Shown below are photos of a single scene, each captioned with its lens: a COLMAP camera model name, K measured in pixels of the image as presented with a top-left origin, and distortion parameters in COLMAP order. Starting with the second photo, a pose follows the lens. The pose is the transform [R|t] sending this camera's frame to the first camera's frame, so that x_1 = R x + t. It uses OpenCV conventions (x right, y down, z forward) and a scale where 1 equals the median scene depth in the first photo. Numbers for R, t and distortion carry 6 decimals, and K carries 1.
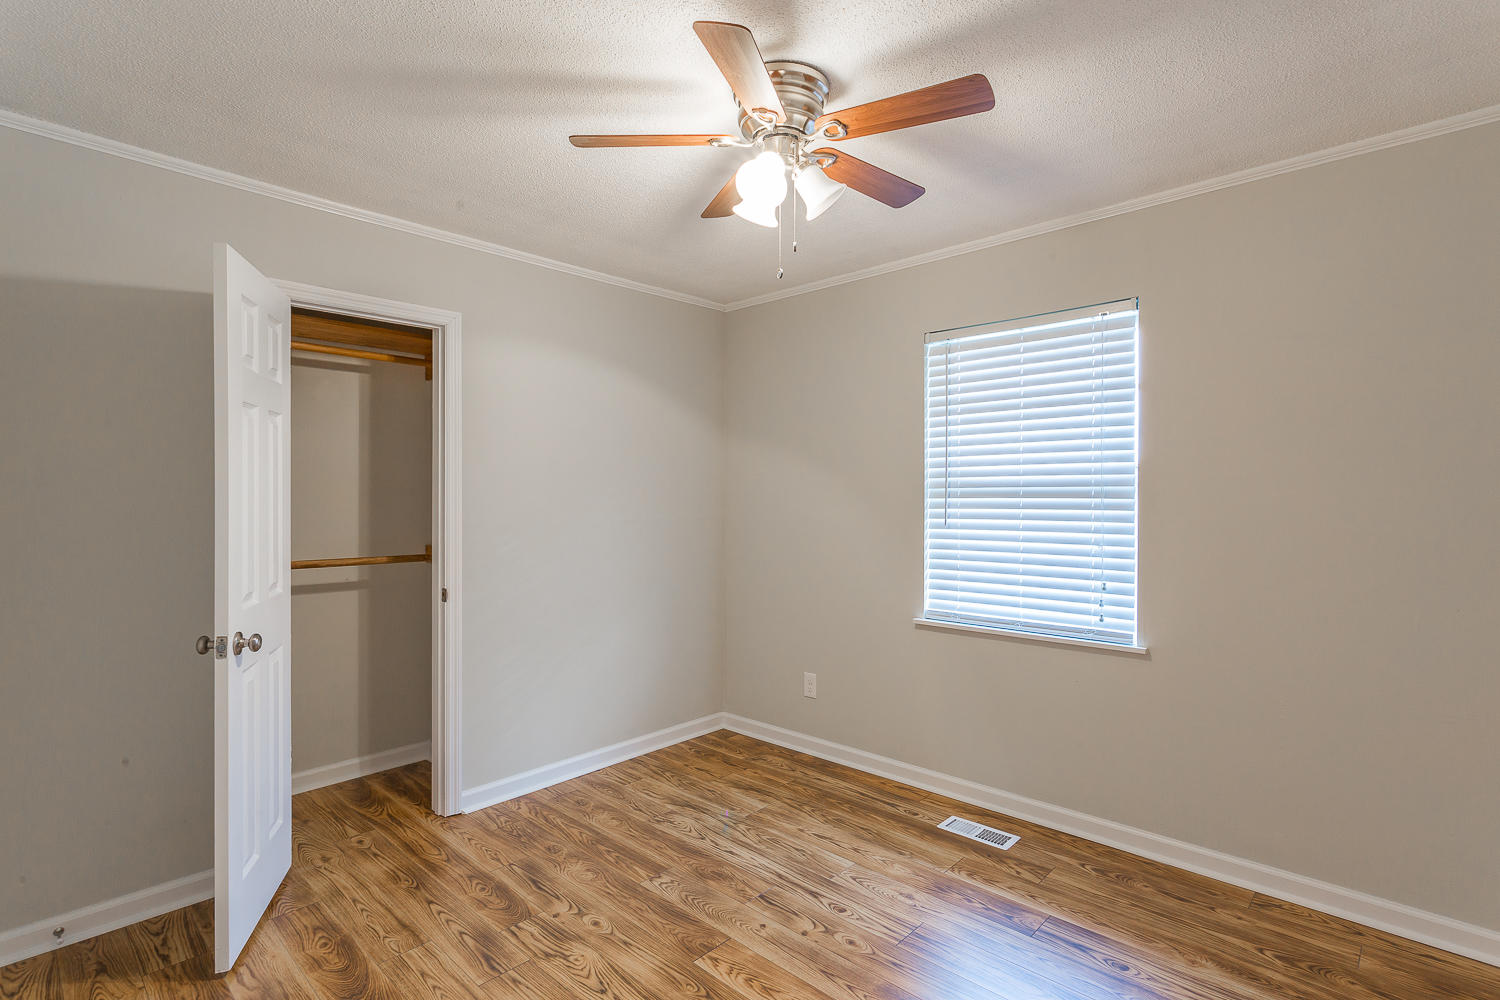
lens RADIAL K [[725.4, 0, 757.8], [0, 725.4, 496.5], [0, 0, 1]] dist [0.004920, -0.000322]
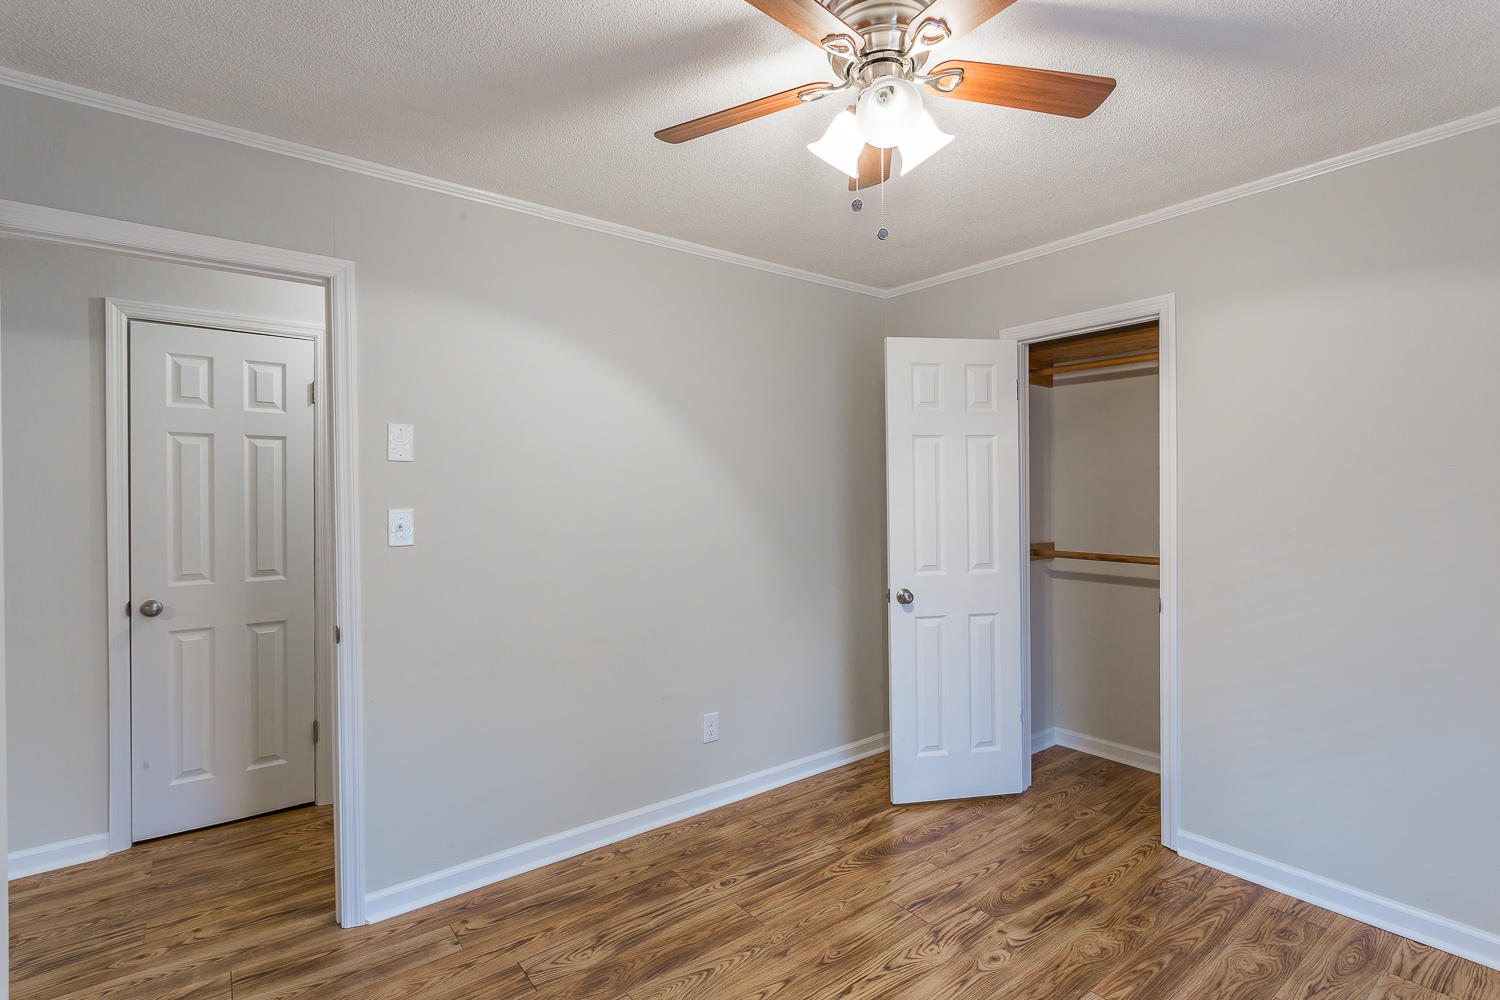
lens RADIAL K [[725.4, 0, 757.8], [0, 725.4, 496.5], [0, 0, 1]] dist [0.004920, -0.000322]
pose [[-0.173794, 0.003560, -0.984776, 0.654819], [0.011748, 0.999930, 0.001542, -0.010275], [0.984712, -0.011302, -0.173824, 0.760816]]
